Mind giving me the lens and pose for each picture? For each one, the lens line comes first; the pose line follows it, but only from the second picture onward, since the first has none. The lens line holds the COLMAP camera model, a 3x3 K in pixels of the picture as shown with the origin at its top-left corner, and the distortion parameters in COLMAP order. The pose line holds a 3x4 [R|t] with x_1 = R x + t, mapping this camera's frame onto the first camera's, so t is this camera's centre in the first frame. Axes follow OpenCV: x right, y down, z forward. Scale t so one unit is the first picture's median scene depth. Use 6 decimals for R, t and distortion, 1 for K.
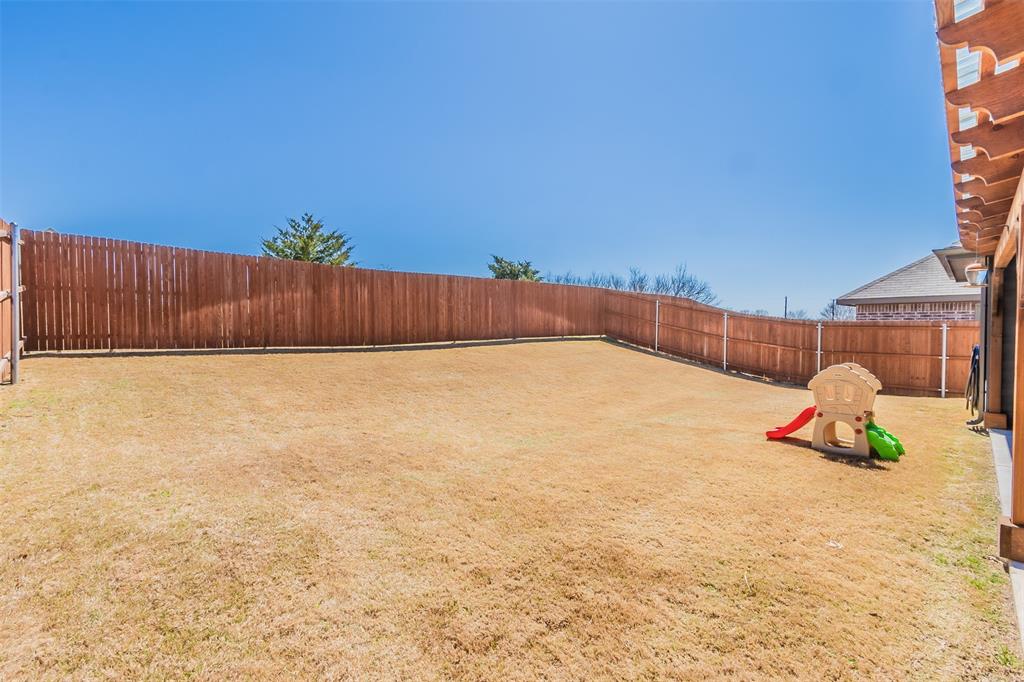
lens RADIAL K [[447.9, 0, 505.0], [0, 447.9, 336.5], [0, 0, 1]] dist [0.004347, -0.000692]
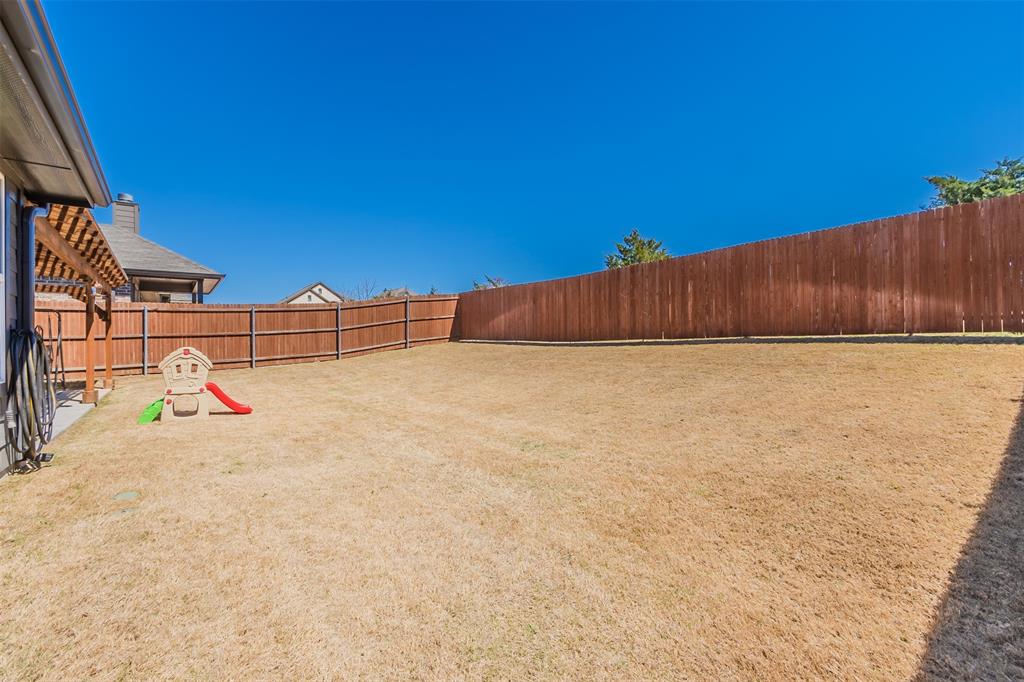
lens RADIAL K [[447.9, 0, 509.9], [0, 447.9, 338.8], [0, 0, 1]] dist [0.004347, -0.000692]
pose [[-0.112711, 0.002659, -0.993624, 0.778245], [-0.010709, 0.999935, 0.003891, 0.008146], [0.993570, 0.011079, -0.112675, 0.846835]]
